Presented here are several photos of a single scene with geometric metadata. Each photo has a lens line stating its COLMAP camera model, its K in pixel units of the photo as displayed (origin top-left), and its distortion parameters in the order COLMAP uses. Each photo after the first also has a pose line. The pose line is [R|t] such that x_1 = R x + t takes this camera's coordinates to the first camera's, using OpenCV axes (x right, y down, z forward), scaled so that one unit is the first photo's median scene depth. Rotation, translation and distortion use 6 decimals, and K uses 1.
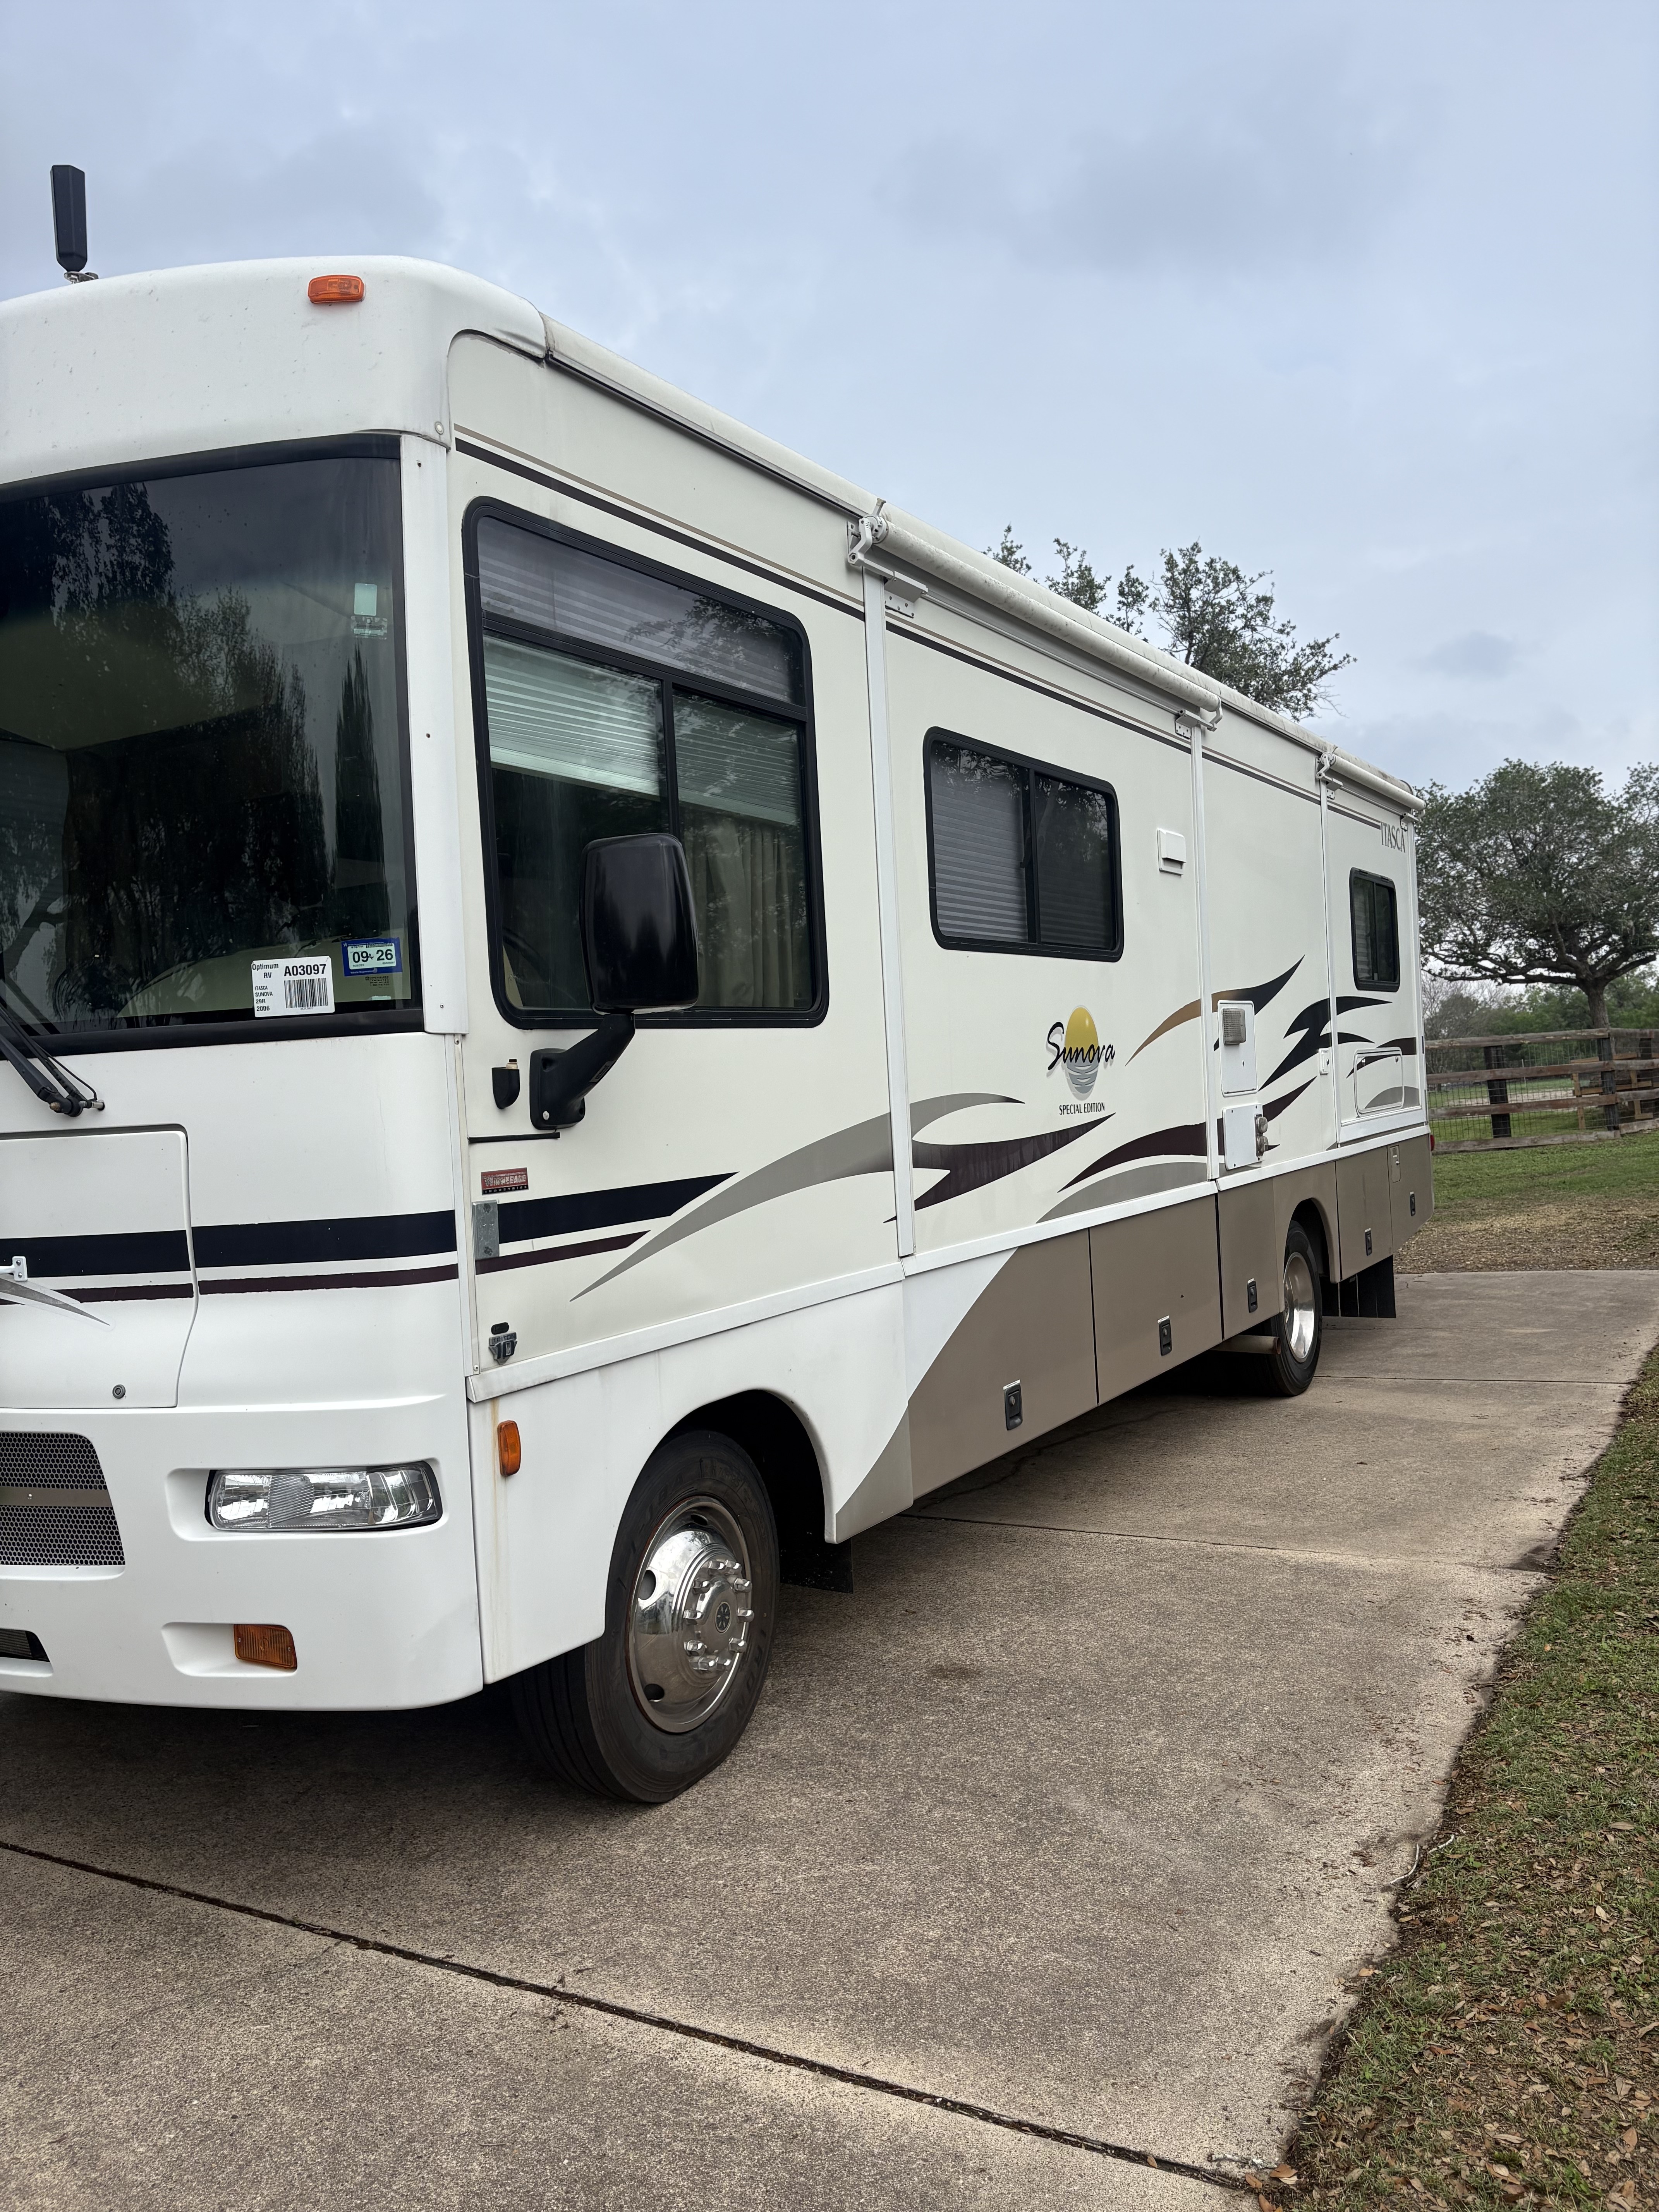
lens RADIAL K [[1681.7, 0, 833.2], [0, 1681.7, 1099.0], [0, 0, 1]] dist [-0.005537, -0.003851]
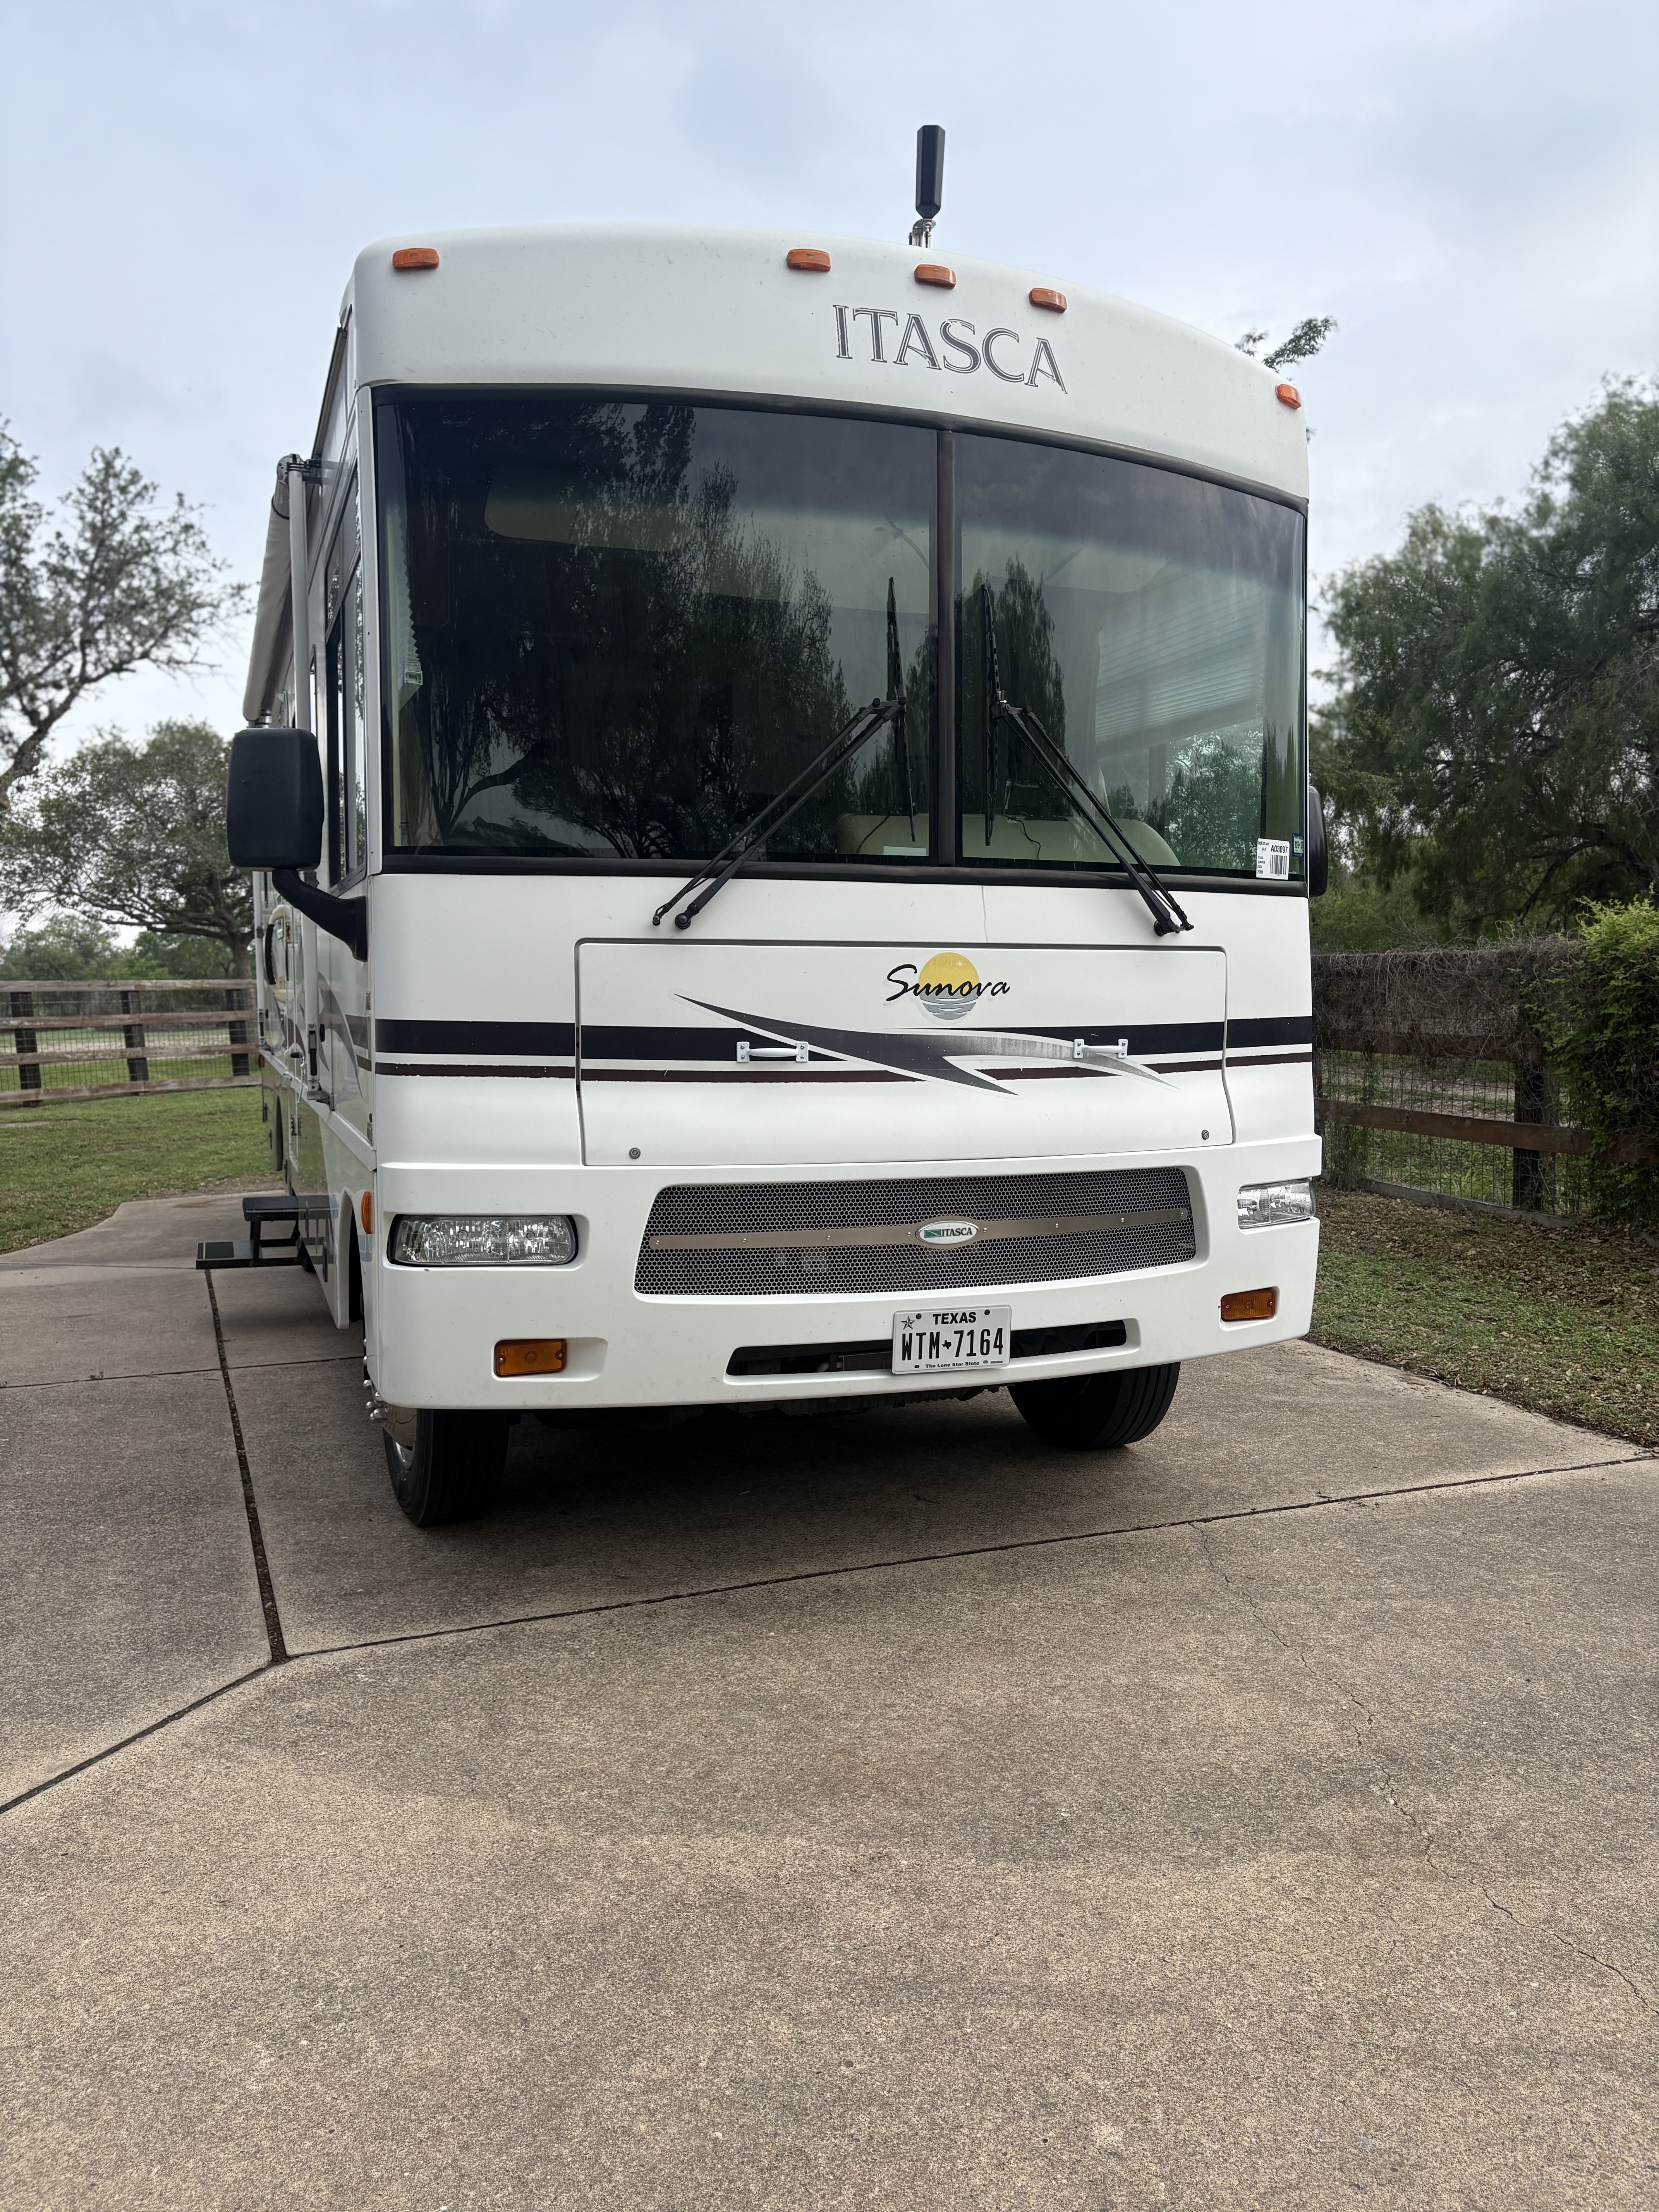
lens RADIAL K [[1681.7, 0, 835.8], [0, 1681.7, 1109.7], [0, 0, 1]] dist [-0.005537, -0.003851]
pose [[0.628109, 0.000975, 0.778124, -1.665545], [-0.024727, 0.999519, 0.018707, 0.131456], [-0.777732, -0.030991, 0.627831, 0.353061]]
